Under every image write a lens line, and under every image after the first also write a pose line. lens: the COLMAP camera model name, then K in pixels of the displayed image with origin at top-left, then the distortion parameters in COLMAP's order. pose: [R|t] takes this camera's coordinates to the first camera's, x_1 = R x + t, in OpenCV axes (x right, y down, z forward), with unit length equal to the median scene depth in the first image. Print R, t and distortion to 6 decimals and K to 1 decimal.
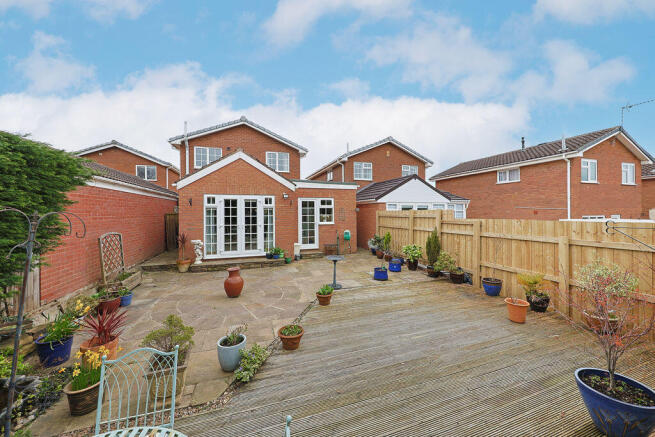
lens RADIAL K [[241.2, 0, 320.1], [0, 241.2, 214.9], [0, 0, 1]] dist [0.001936, -0.000090]
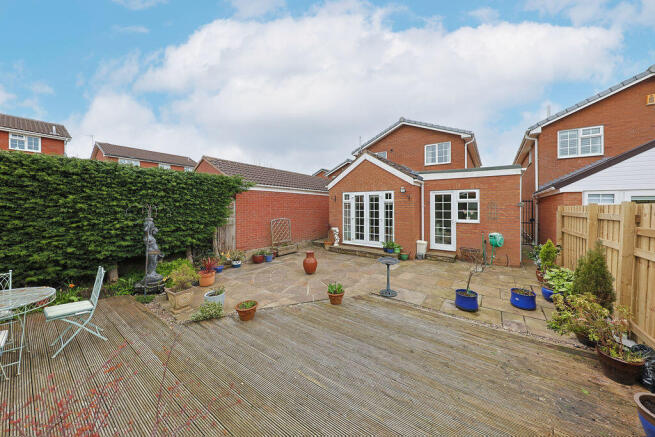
lens RADIAL K [[217.5, 0, 347.9], [0, 217.5, 213.4], [0, 0, 1]] dist [-0.000277, -0.000648]
pose [[0.615745, 0.030407, -0.787358, 0.420546], [-0.016098, 0.999532, 0.026012, -0.005080], [0.787781, -0.003342, 0.615947, 0.298688]]
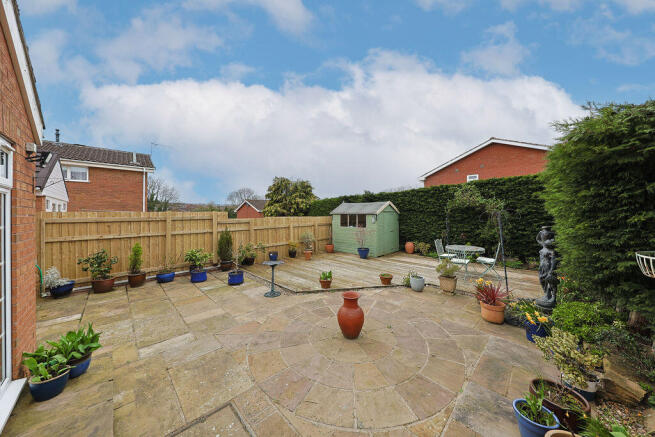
lens RADIAL K [[217.5, 0, 343.3], [0, 217.5, 210.2], [0, 0, 1]] dist [-0.000277, -0.000648]
pose [[-0.496275, 0.018791, 0.867962, -0.574035], [0.020875, 0.999735, -0.009708, -0.003538], [-0.867914, 0.013300, -0.496536, 0.856239]]
